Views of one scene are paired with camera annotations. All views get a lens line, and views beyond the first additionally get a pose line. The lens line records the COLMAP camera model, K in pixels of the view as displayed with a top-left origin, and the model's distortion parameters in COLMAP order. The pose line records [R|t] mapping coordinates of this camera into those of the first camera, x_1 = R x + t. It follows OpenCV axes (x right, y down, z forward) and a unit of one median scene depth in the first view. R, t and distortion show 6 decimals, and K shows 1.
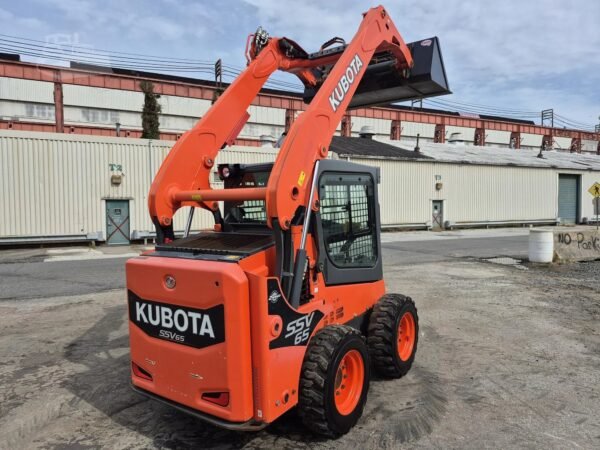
lens RADIAL K [[418.2, 0, 303.8], [0, 418.2, 223.6], [0, 0, 1]] dist [0.053493, -0.050278]
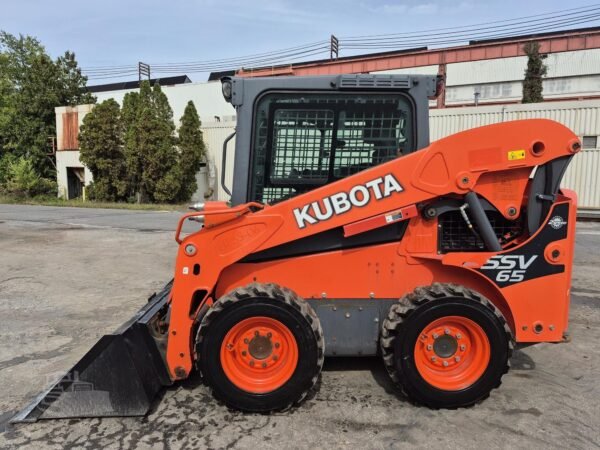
lens RADIAL K [[418.2, 0, 302.2], [0, 418.2, 230.6], [0, 0, 1]] dist [0.053493, -0.050278]
pose [[0.627993, 0.101927, -0.771515, 0.100345], [-0.050723, 0.994639, 0.090117, 0.010778], [0.776564, -0.017460, 0.629796, 0.076367]]
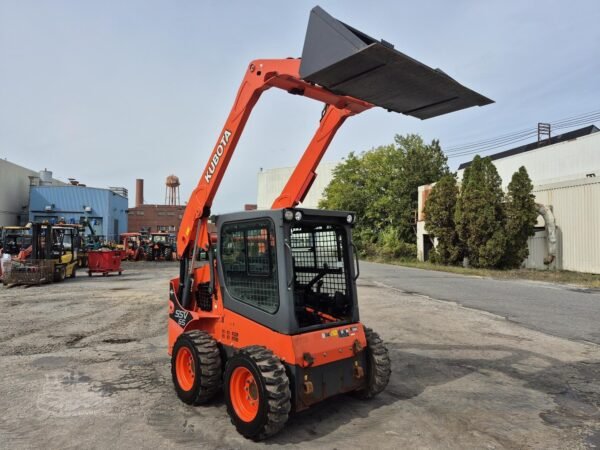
lens RADIAL K [[418.2, 0, 304.7], [0, 418.2, 223.7], [0, 0, 1]] dist [0.053493, -0.050278]
pose [[-0.236087, -0.029339, -0.971289, 0.228487], [-0.043978, 0.998843, -0.019482, -0.018466], [0.970736, 0.038116, -0.237104, 0.272552]]
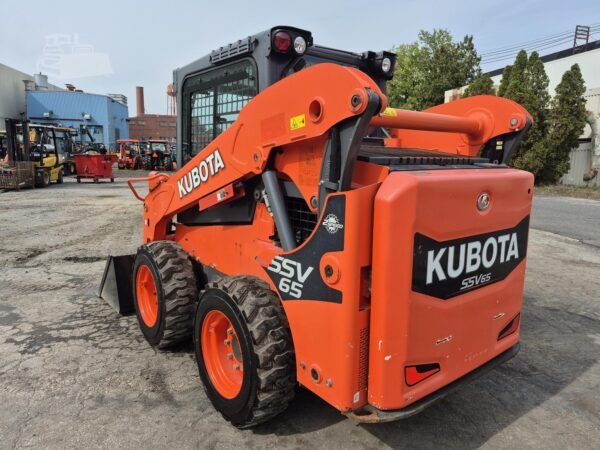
lens RADIAL K [[418.2, 0, 301.2], [0, 418.2, 224.0], [0, 0, 1]] dist [0.053493, -0.050278]
pose [[-0.257165, 0.158740, -0.953241, 0.129793], [-0.063257, 0.981536, 0.180517, 0.001454], [0.964295, 0.106721, -0.242375, 0.234581]]
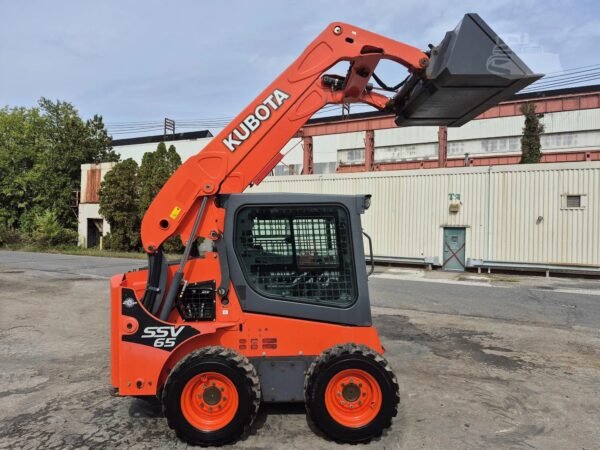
lens RADIAL K [[418.2, 0, 299.4], [0, 418.2, 229.3], [0, 0, 1]] dist [0.053493, -0.050278]
pose [[0.586841, 0.020471, -0.809444, 0.173927], [-0.061191, 0.997943, -0.019125, -0.008610], [0.807387, 0.060755, 0.586886, 0.082954]]
